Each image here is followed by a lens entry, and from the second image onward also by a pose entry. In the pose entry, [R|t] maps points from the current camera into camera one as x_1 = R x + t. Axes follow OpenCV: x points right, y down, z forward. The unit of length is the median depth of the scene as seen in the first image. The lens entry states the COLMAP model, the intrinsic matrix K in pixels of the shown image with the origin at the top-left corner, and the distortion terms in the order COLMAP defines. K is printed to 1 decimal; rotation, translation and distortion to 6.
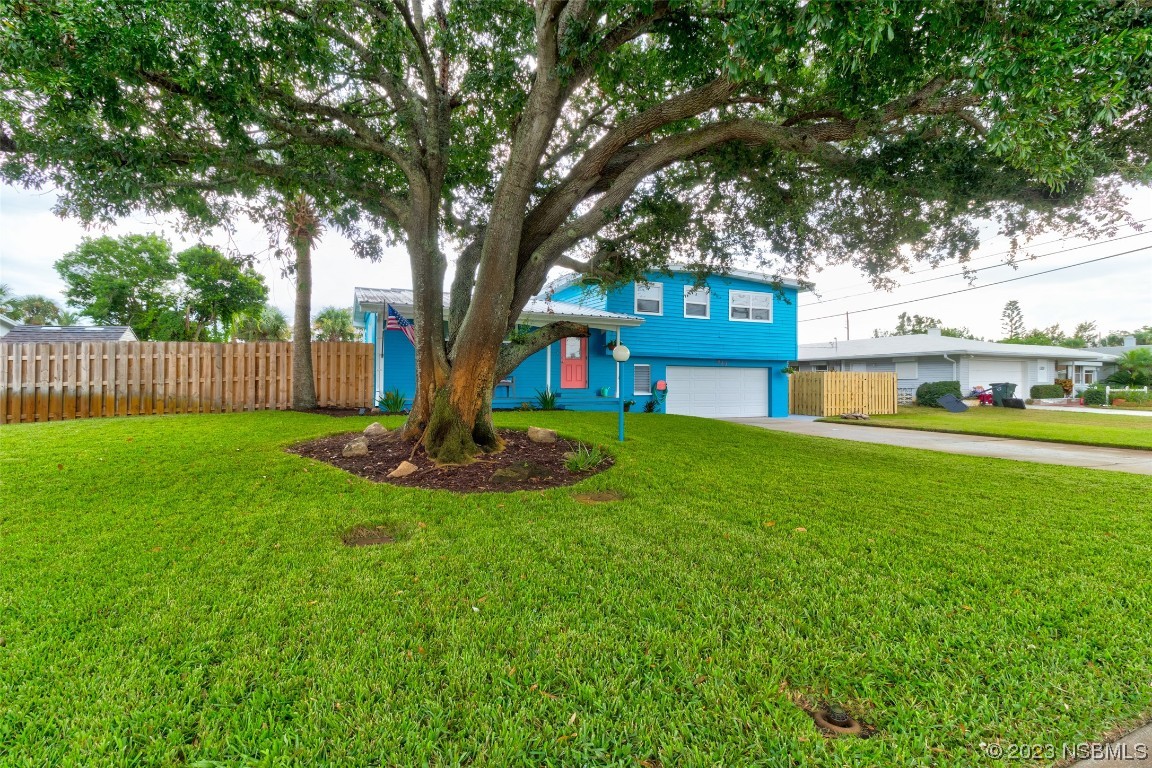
lens RADIAL K [[527.1, 0, 571.8], [0, 527.1, 378.1], [0, 0, 1]] dist [0.000793, 0.000085]
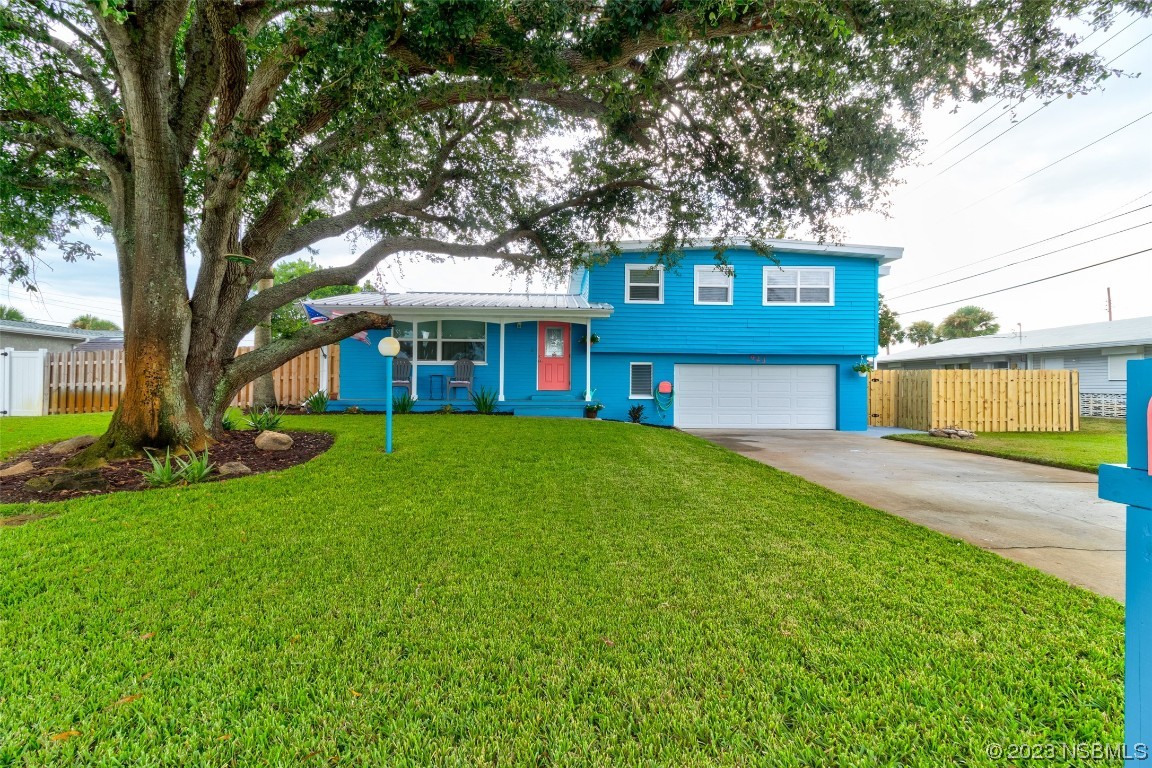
lens RADIAL K [[527.1, 0, 571.8], [0, 527.1, 378.1], [0, 0, 1]] dist [0.000793, 0.000085]
pose [[0.928991, -0.003141, -0.370089, 0.334207], [0.000655, 0.999976, -0.006844, 0.004594], [0.370102, 0.006116, 0.928971, 0.169699]]
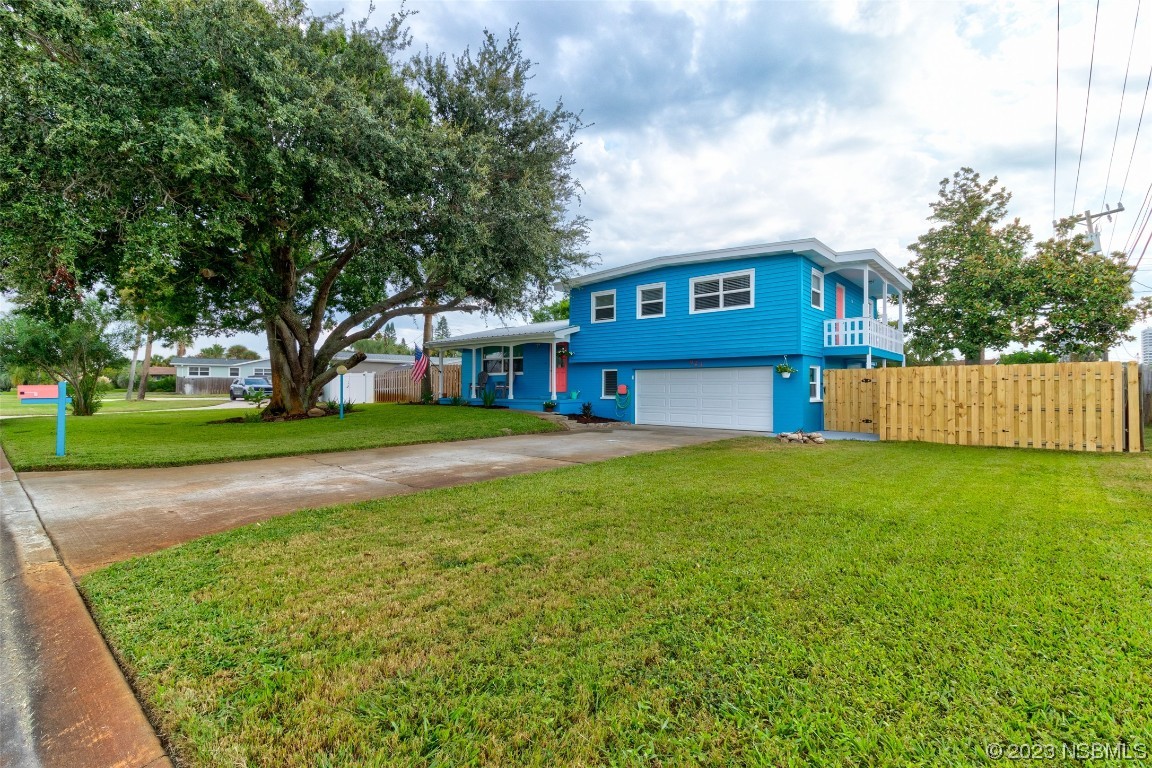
lens RADIAL K [[527.1, 0, 571.8], [0, 527.1, 378.1], [0, 0, 1]] dist [0.000793, 0.000085]
pose [[0.438913, -0.022763, -0.898241, 1.014177], [0.007444, 0.999737, -0.021698, 0.012370], [0.898499, 0.002837, 0.438967, 0.465219]]
